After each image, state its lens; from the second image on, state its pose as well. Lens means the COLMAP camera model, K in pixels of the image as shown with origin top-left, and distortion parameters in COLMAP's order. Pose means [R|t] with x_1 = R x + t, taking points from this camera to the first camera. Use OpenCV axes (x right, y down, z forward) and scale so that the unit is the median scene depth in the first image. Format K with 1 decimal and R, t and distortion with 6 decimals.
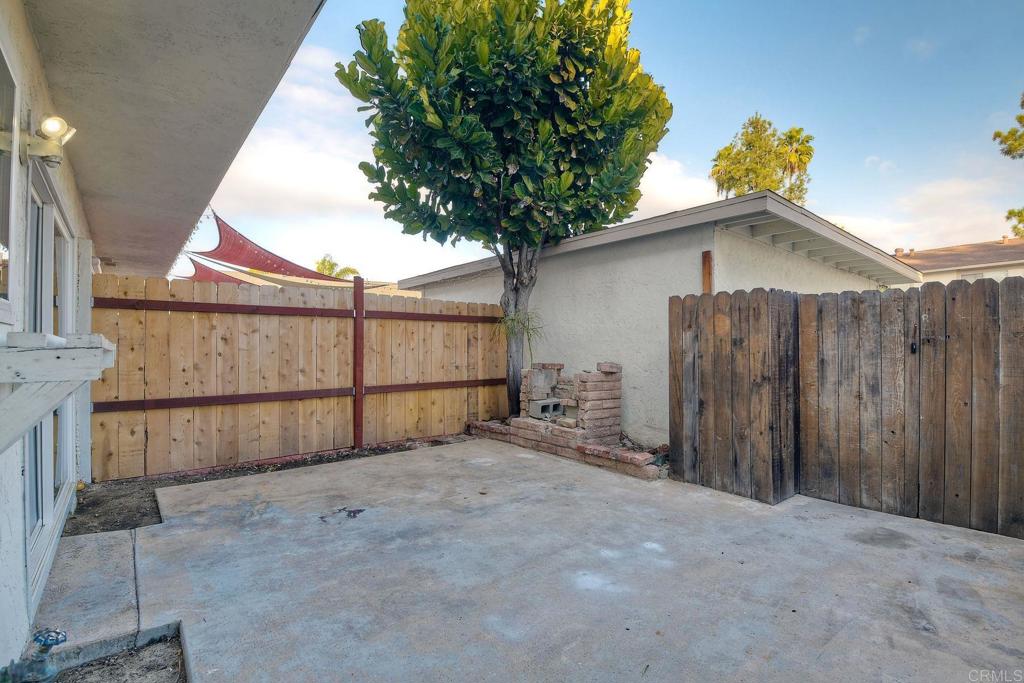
lens RADIAL K [[466.0, 0, 512.0], [0, 466.0, 341.5], [0, 0, 1]] dist [-0.023626, -0.000199]
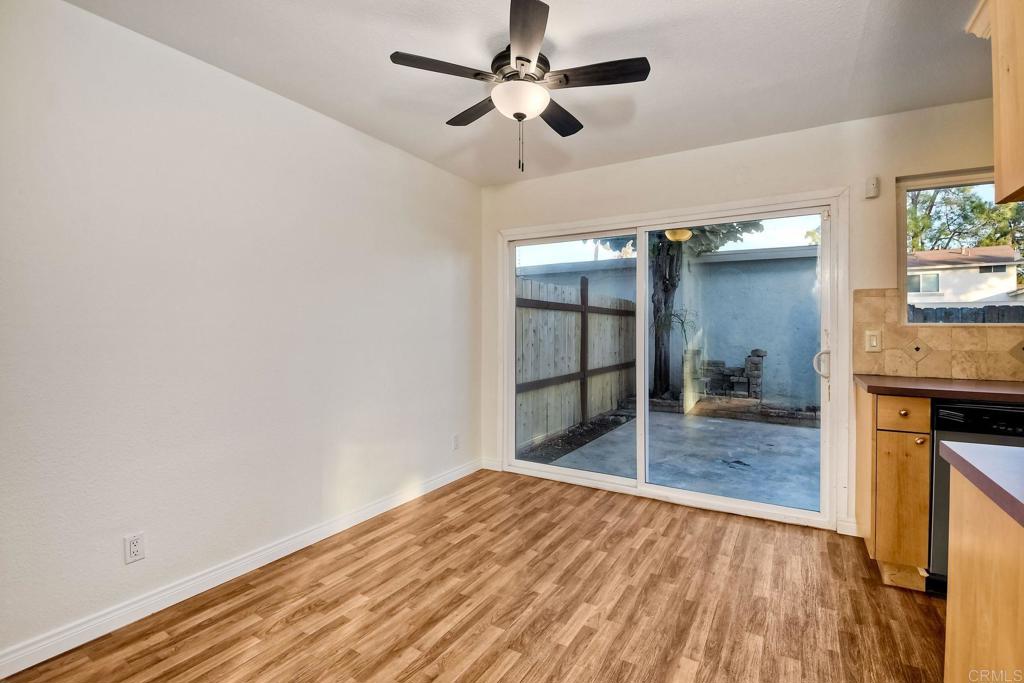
lens RADIAL K [[456.8, 0, 512.0], [0, 456.8, 341.5], [0, 0, 1]] dist [-0.029176, -0.001066]
pose [[0.948936, 0.000526, 0.315469, -1.023959], [-0.012480, 0.999278, 0.035873, -0.019410], [-0.315222, -0.037978, 0.948258, -0.030106]]
